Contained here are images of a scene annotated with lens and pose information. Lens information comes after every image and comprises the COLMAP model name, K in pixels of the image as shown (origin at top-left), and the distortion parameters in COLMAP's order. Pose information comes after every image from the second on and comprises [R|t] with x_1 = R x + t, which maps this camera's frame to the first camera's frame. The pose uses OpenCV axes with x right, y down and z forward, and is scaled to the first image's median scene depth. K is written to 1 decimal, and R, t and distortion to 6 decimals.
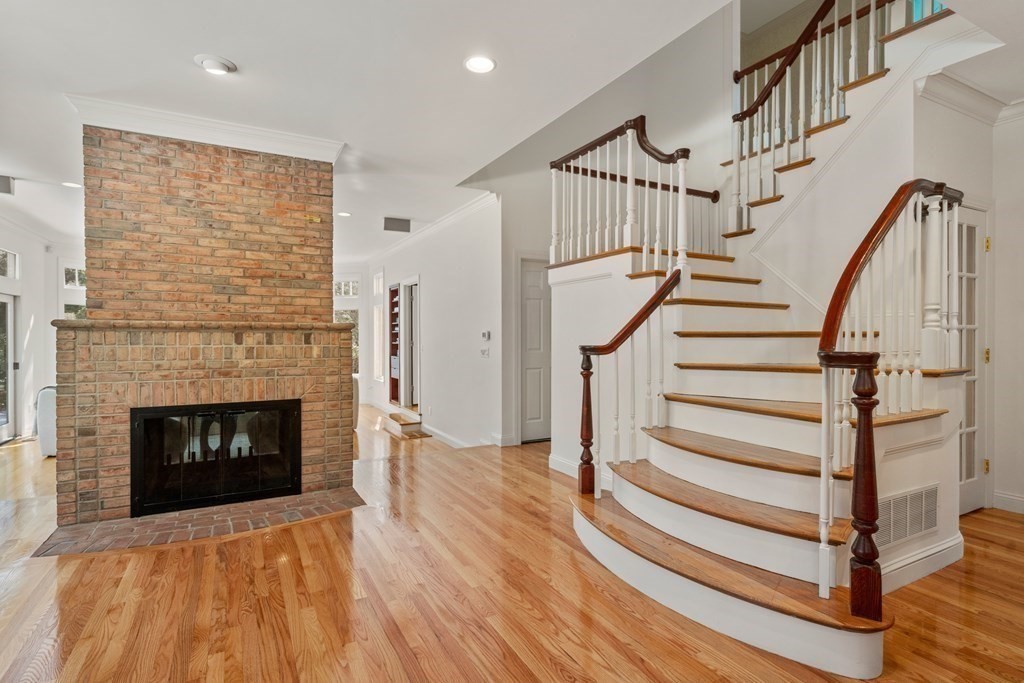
lens RADIAL K [[509.7, 0, 508.3], [0, 509.7, 338.6], [0, 0, 1]] dist [0.001781, 0.000917]
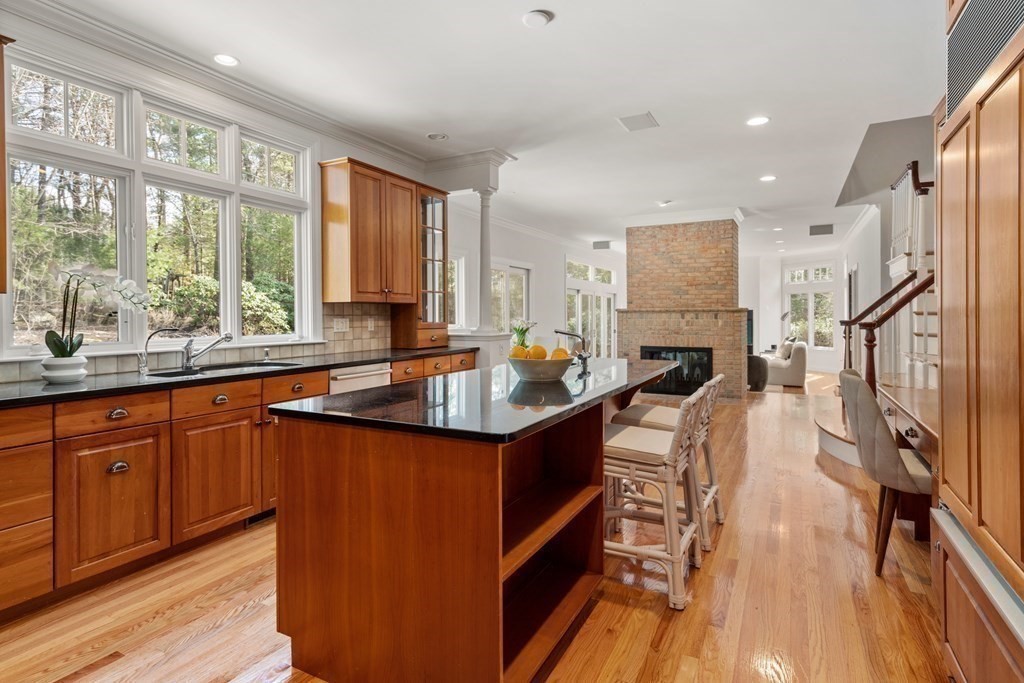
lens RADIAL K [[532.6, 0, 515.1], [0, 532.6, 316.6], [0, 0, 1]] dist [-0.000750, 0.000375]
pose [[0.560862, 0.000312, -0.827910, 0.872788], [-0.001697, 0.999998, -0.000773, 0.004397], [0.827908, 0.001839, 0.560861, -0.770776]]
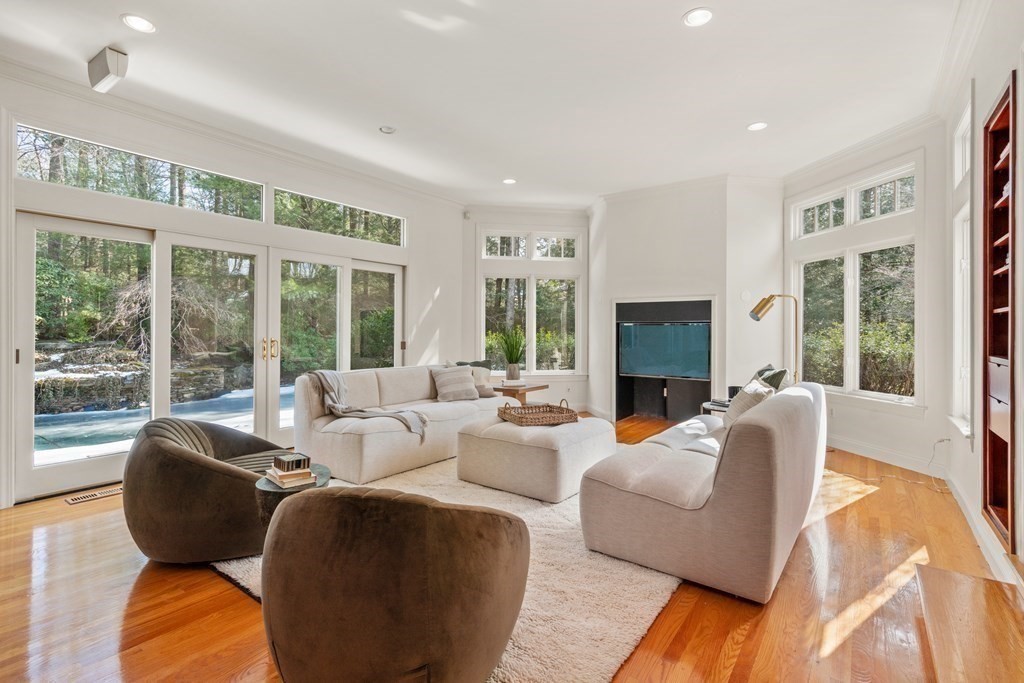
lens RADIAL K [[487.1, 0, 515.2], [0, 487.1, 334.8], [0, 0, 1]] dist [0.003385, 0.000430]
pose [[0.439316, 0.008908, -0.898288, -0.236345], [-0.009797, 0.999939, 0.005125, 0.057652], [0.898279, 0.006549, 0.439377, 1.580549]]
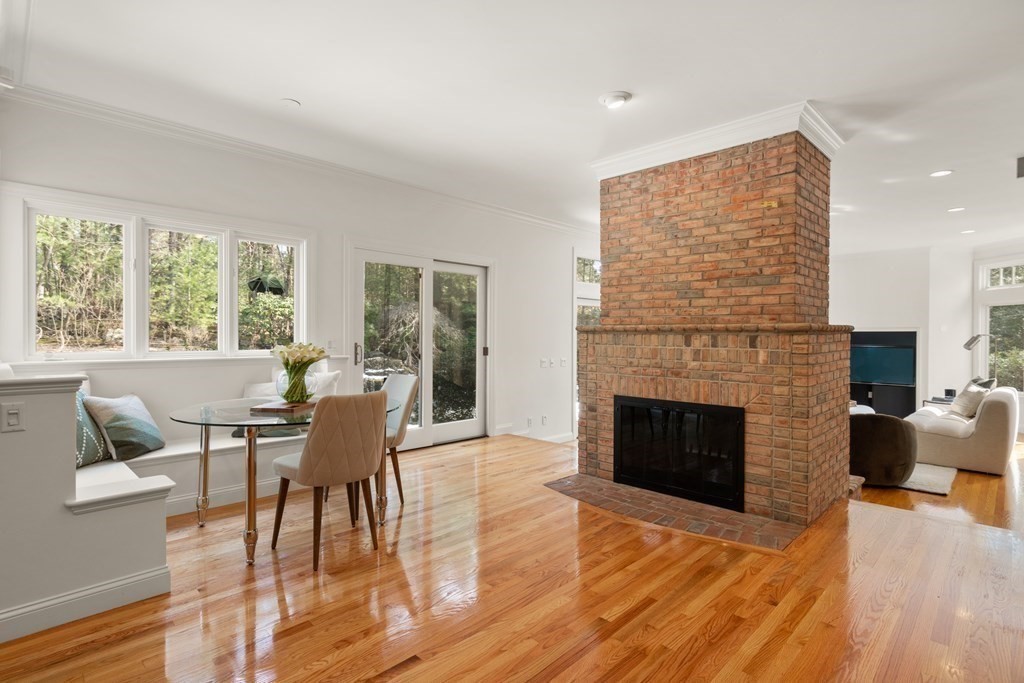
lens RADIAL K [[509.7, 0, 517.6], [0, 509.7, 339.2], [0, 0, 1]] dist [0.001781, 0.000917]
pose [[0.294736, 0.007425, -0.955550, 0.354854], [-0.010877, 0.999931, 0.004415, -0.004070], [0.955517, 0.009092, 0.294797, 0.361839]]
